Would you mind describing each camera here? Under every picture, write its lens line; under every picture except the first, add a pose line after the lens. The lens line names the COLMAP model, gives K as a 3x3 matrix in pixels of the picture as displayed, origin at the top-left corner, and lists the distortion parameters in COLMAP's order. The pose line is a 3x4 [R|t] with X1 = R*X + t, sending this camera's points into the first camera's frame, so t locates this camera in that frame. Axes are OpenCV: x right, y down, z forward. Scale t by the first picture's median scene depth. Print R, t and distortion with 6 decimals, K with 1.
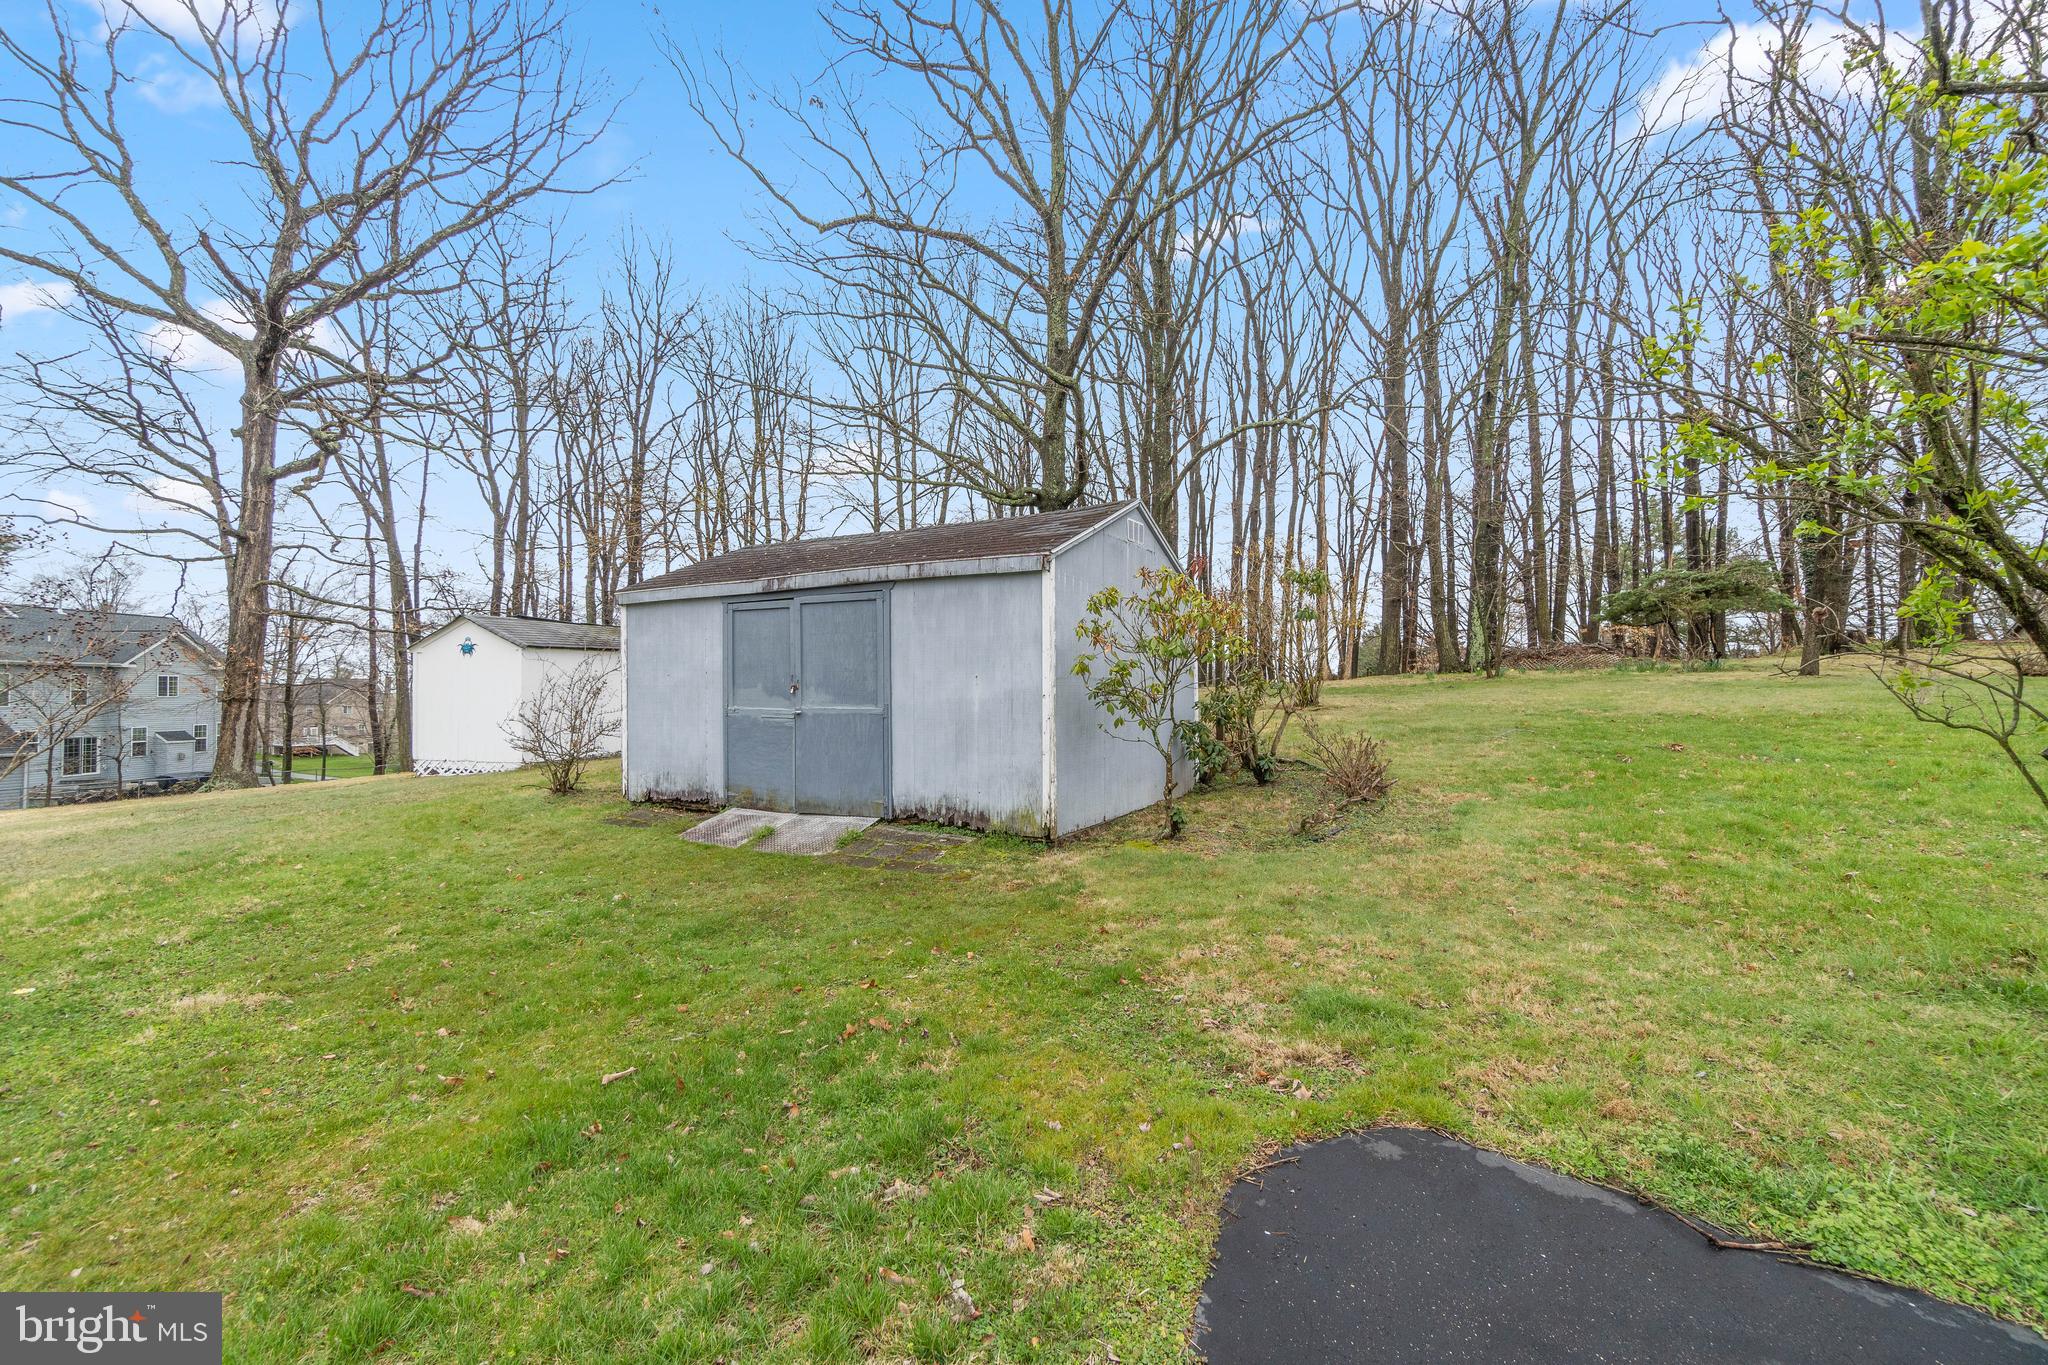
lens RADIAL K [[891.8, 0, 1019.3], [0, 891.8, 673.3], [0, 0, 1]] dist [0.000477, -0.000005]
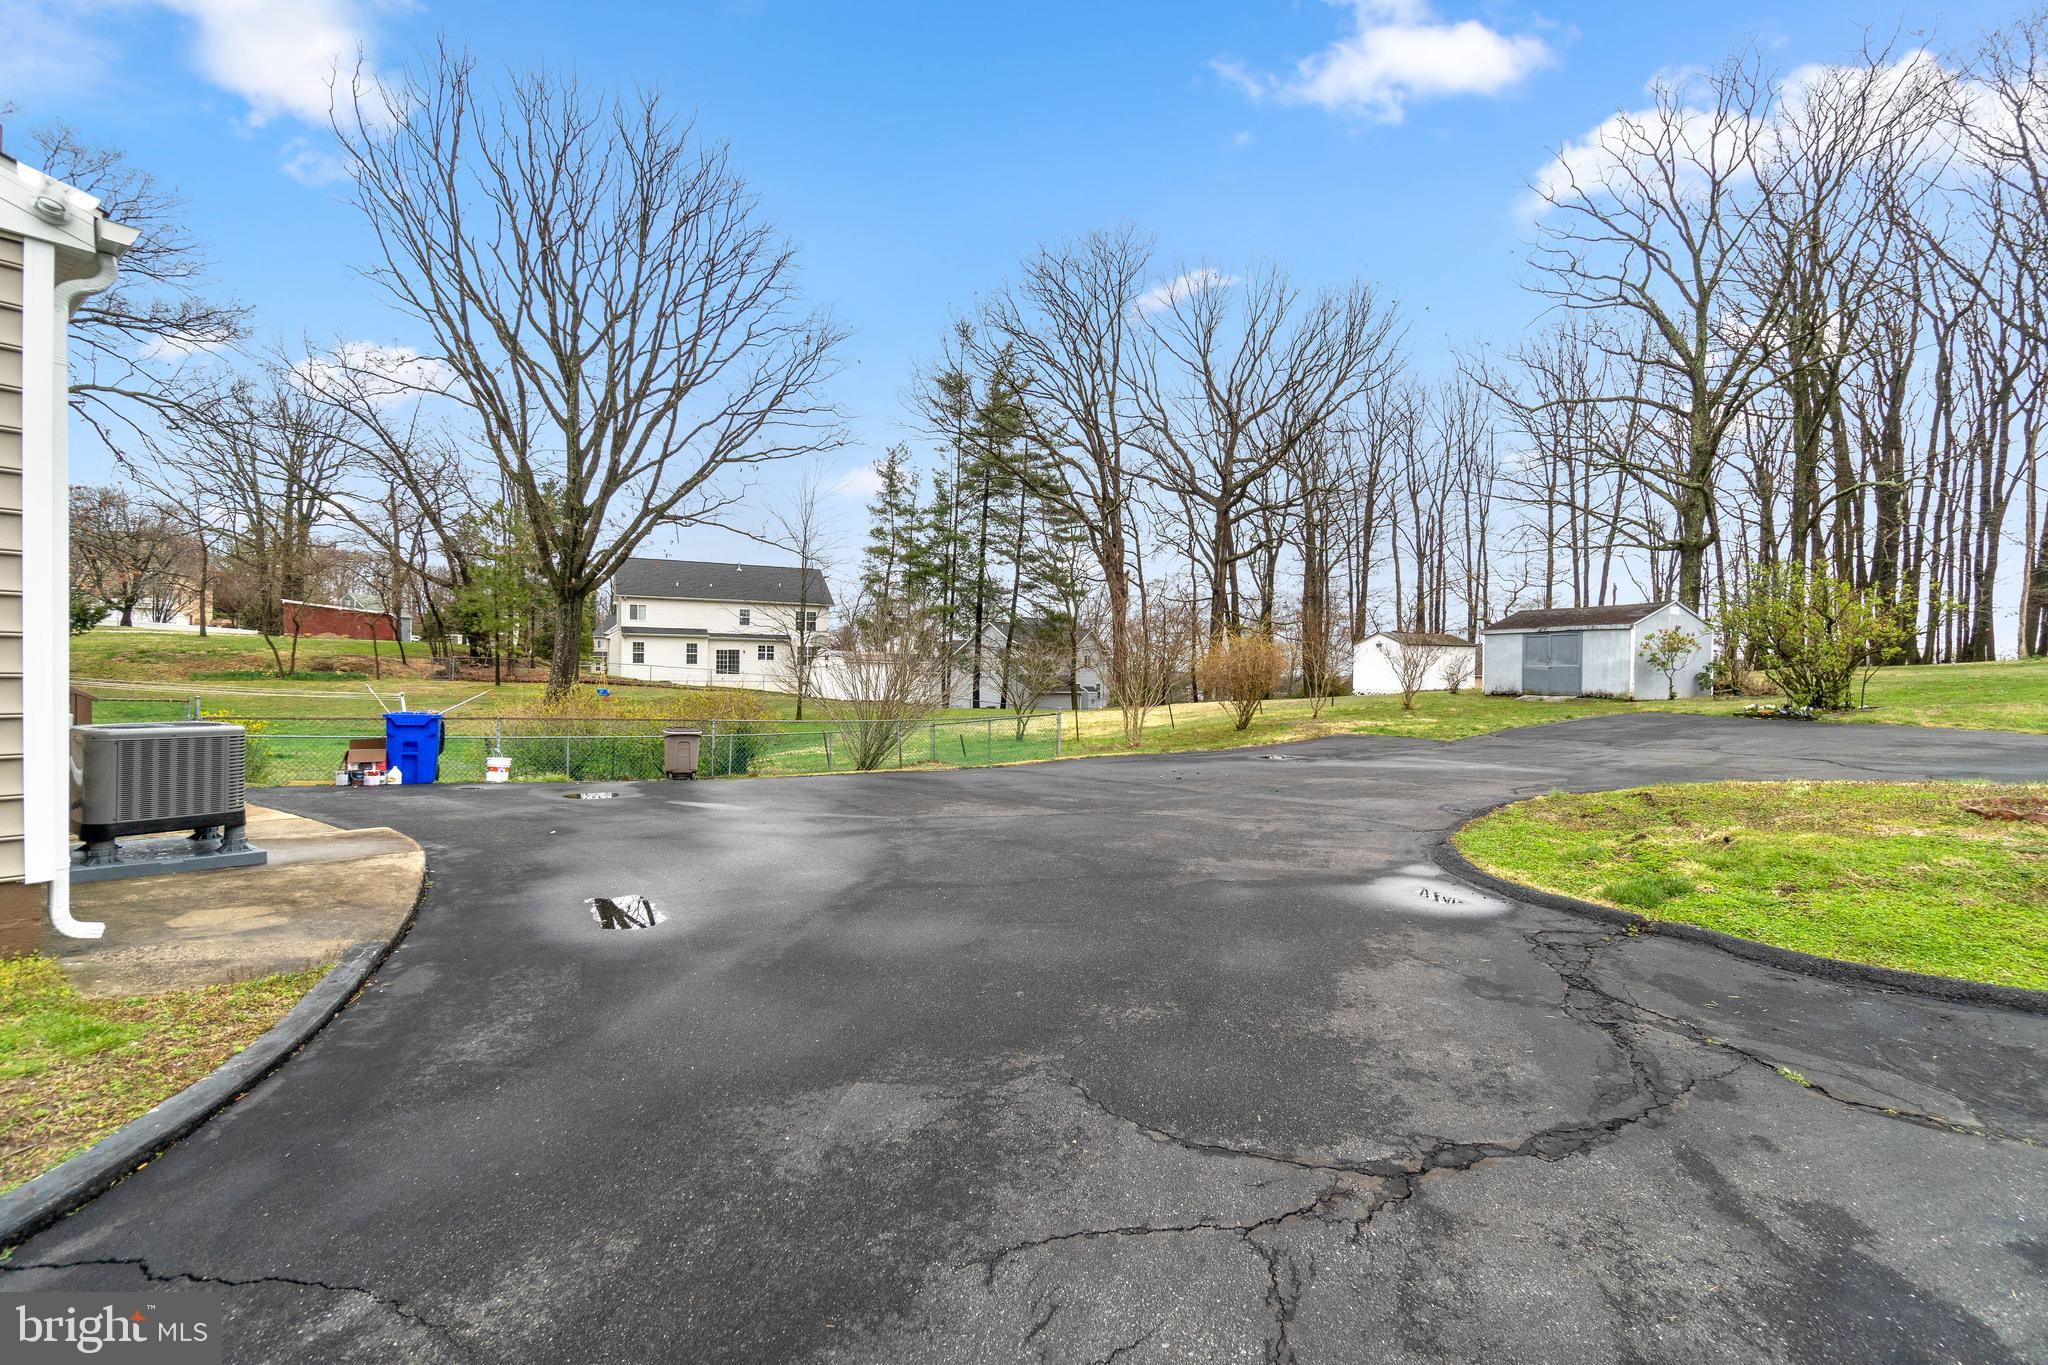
lens RADIAL K [[891.8, 0, 1019.3], [0, 891.8, 673.3], [0, 0, 1]] dist [0.000477, -0.000005]
pose [[0.778609, 0.018793, -0.627227, 0.300334], [-0.007935, 0.999766, 0.020106, 0.014354], [0.627459, -0.010677, 0.778577, -2.795810]]
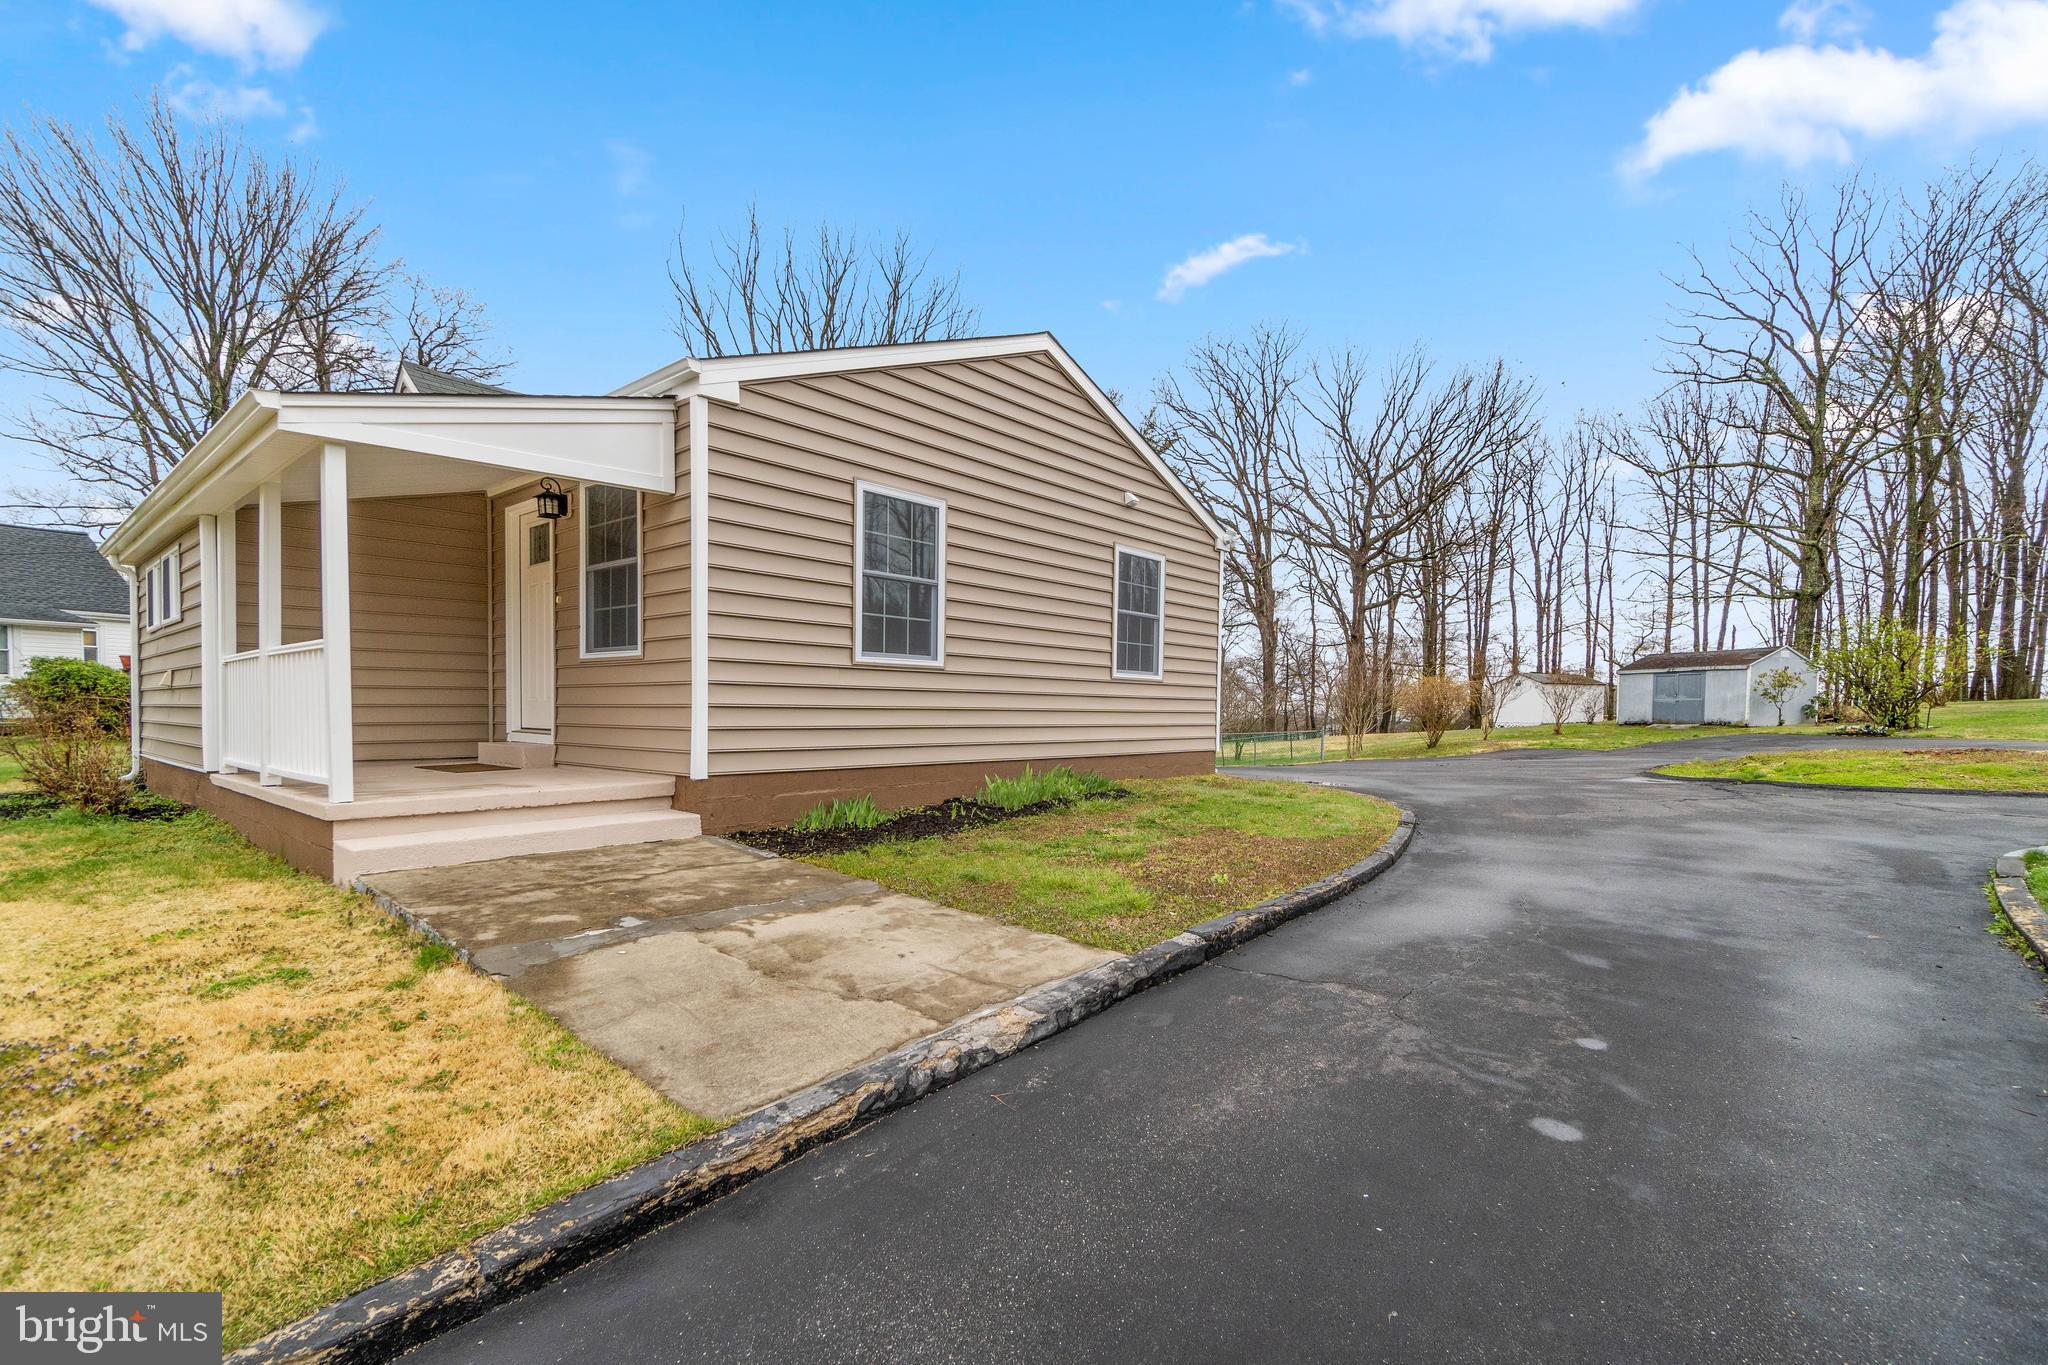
lens RADIAL K [[918.1, 0, 1025.4], [0, 918.1, 739.4], [0, 0, 1]] dist [0.003227, 0.000833]
pose [[0.735127, 0.034994, -0.677026, 0.412881], [-0.007302, 0.999018, 0.043708, 0.056293], [0.677891, -0.027187, 0.734660, -4.030263]]
